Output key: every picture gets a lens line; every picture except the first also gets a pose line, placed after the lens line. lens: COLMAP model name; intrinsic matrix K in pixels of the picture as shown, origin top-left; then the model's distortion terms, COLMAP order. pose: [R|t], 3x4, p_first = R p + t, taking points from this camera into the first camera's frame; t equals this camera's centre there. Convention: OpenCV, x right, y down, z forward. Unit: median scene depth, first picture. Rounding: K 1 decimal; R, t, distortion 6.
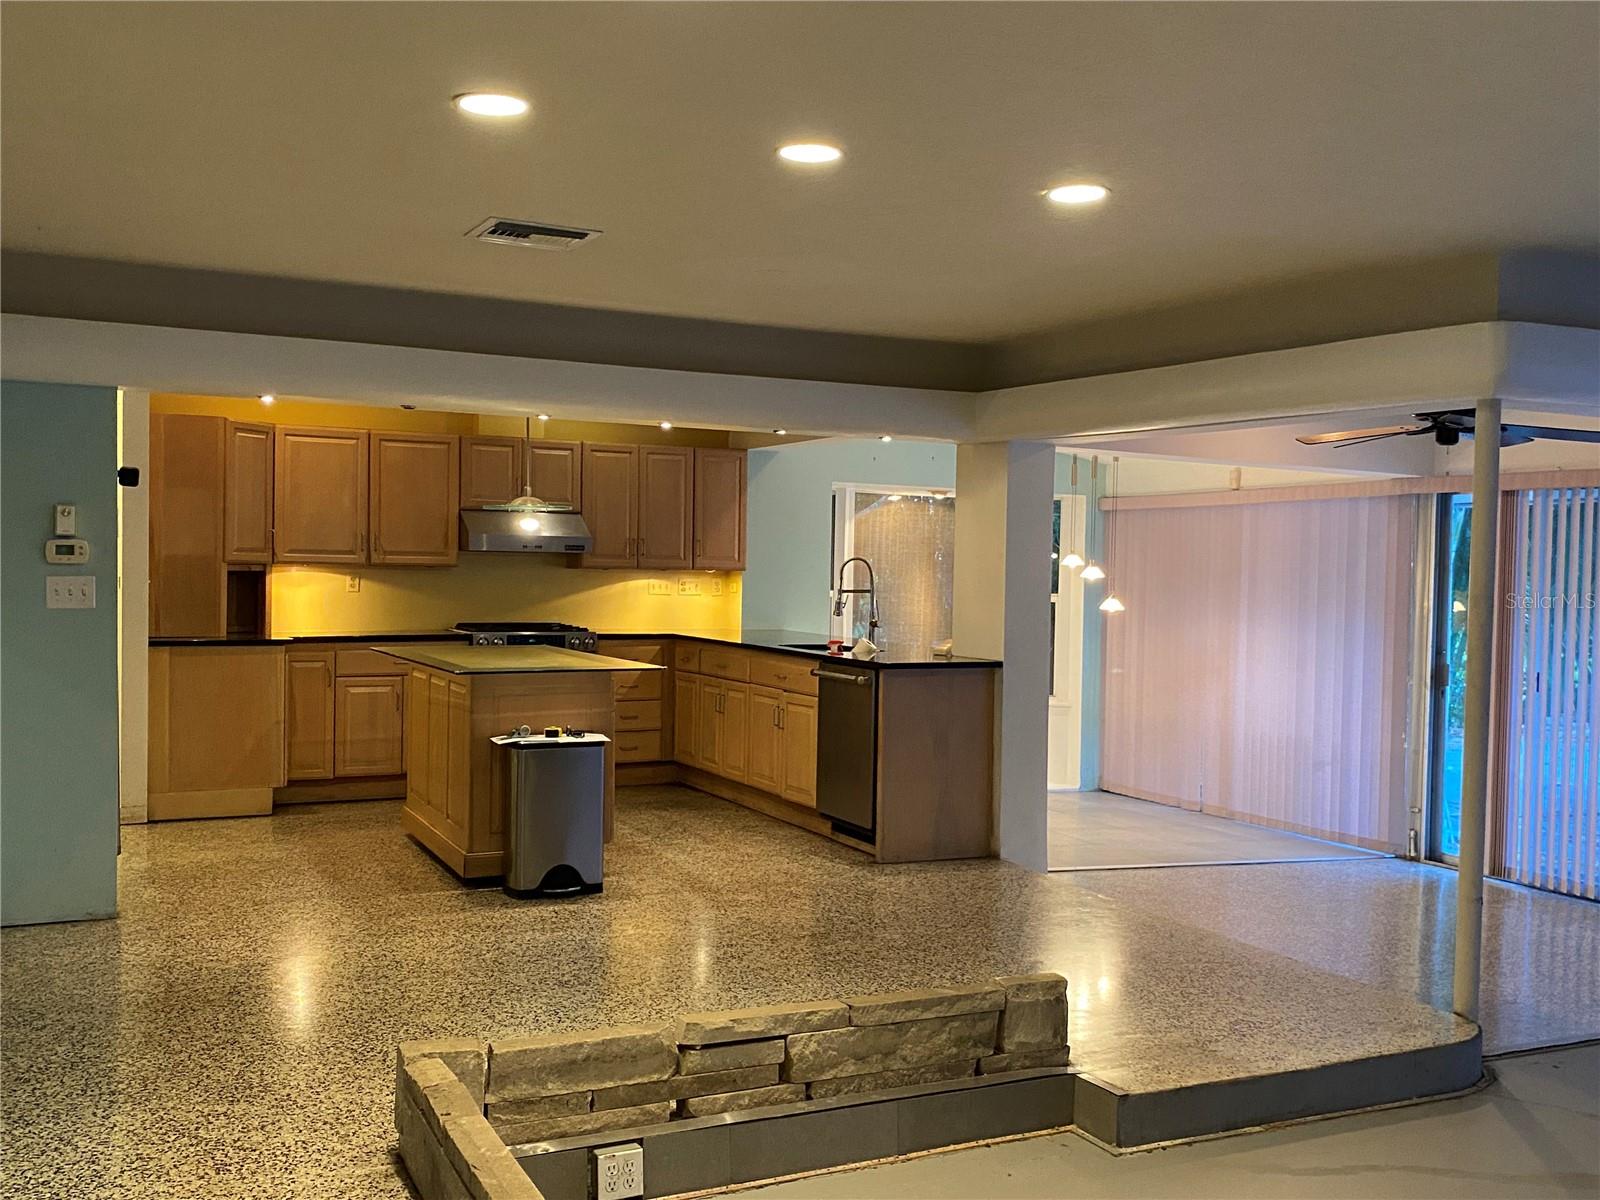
lens RADIAL K [[1553.9, 0, 797.4], [0, 1553.9, 586.7], [0, 0, 1]] dist [0.179178, -0.503135]
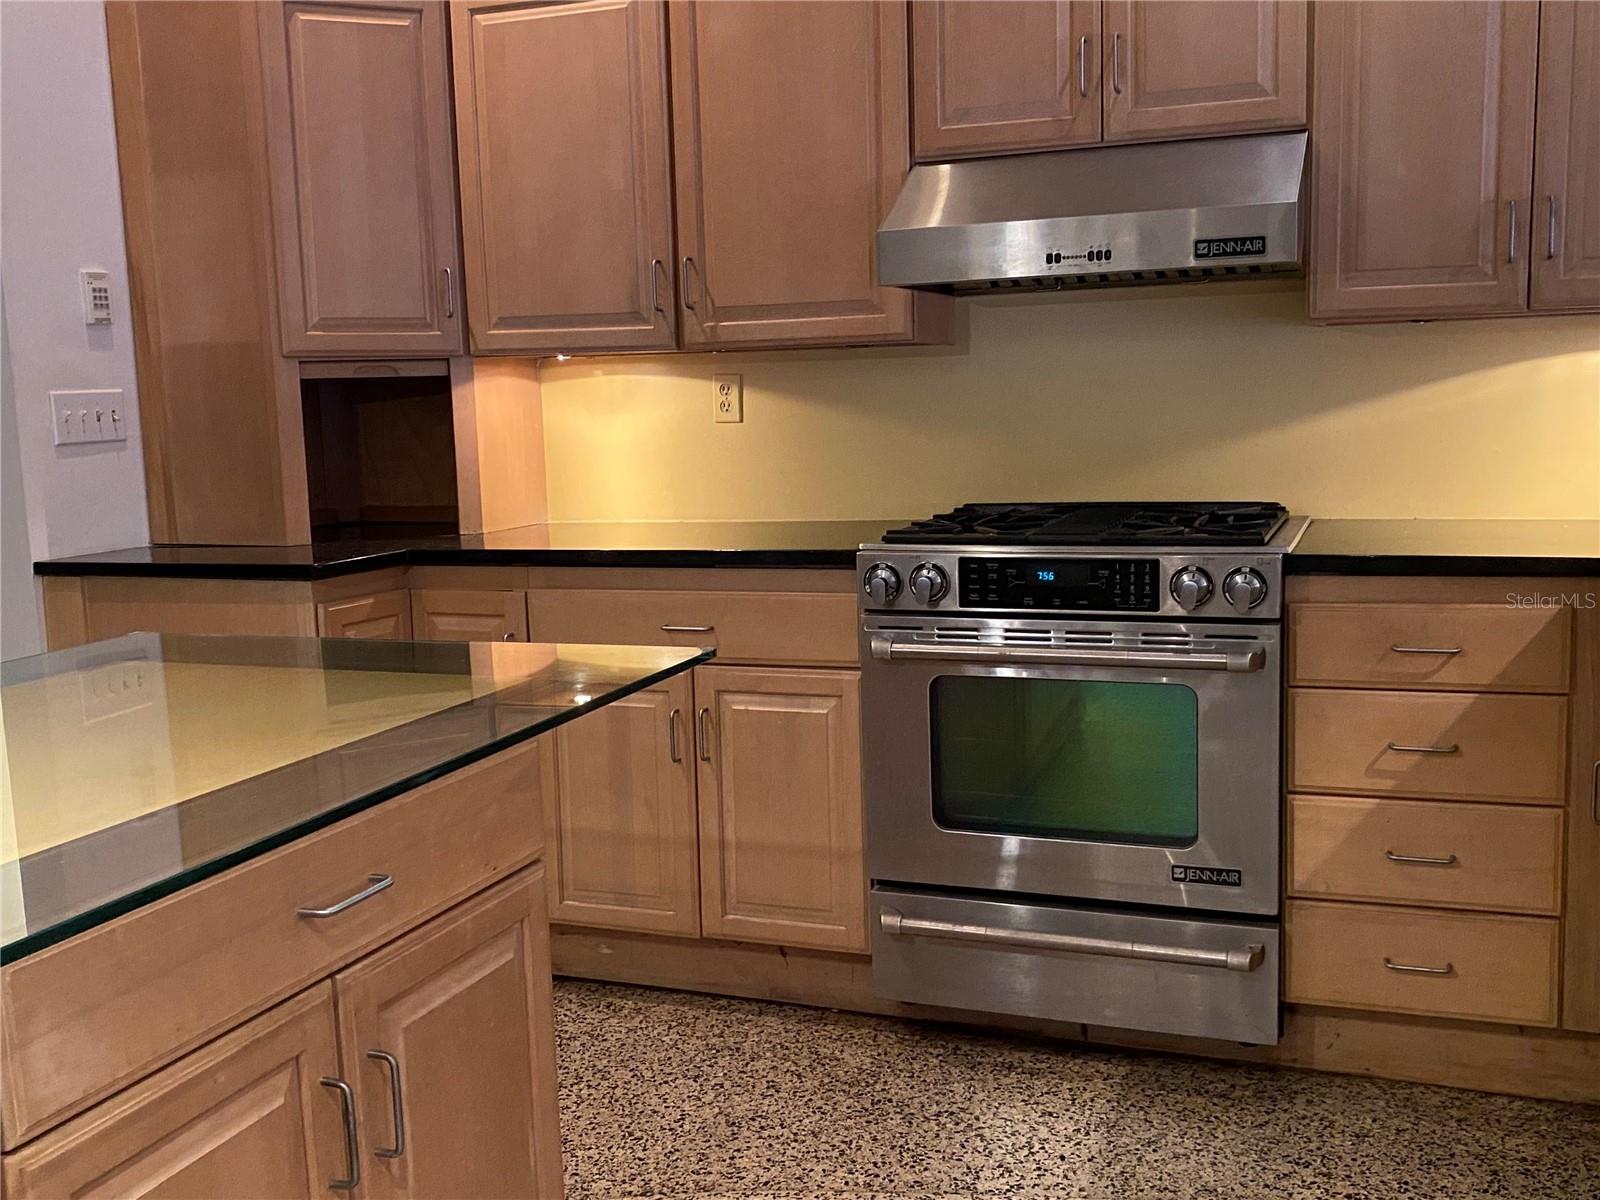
lens RADIAL K [[1553.9, 0, 797.4], [0, 1553.9, 586.7], [0, 0, 1]] dist [0.179178, -0.503135]
pose [[0.680144, 0.057170, -0.730846, 0.015970], [0.031414, 0.993766, 0.106971, 0.003173], [0.732405, -0.095714, 0.674108, 0.767113]]
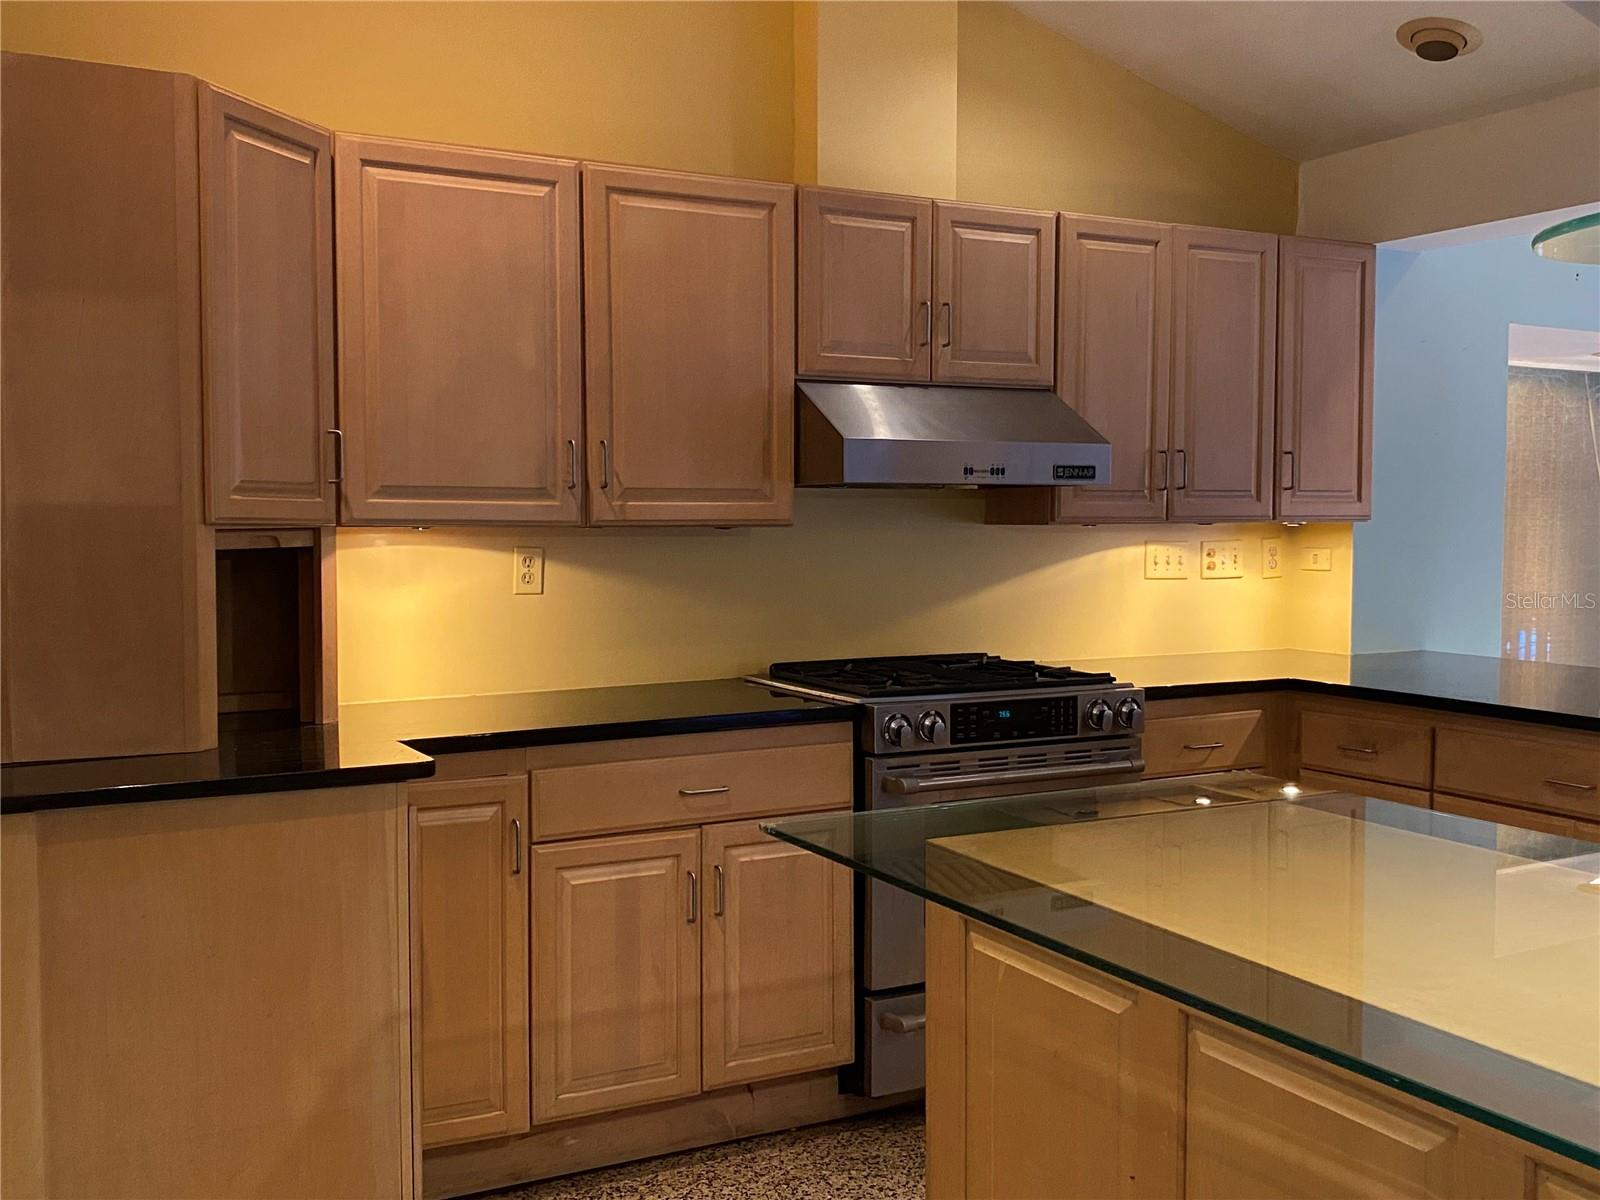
lens RADIAL K [[1553.9, 0, 797.4], [0, 1553.9, 586.7], [0, 0, 1]] dist [0.179178, -0.503135]
pose [[0.999362, -0.018626, 0.030474, -0.233183], [0.017623, 0.999304, 0.032863, -0.010504], [-0.031065, -0.032305, 0.998995, 0.621089]]
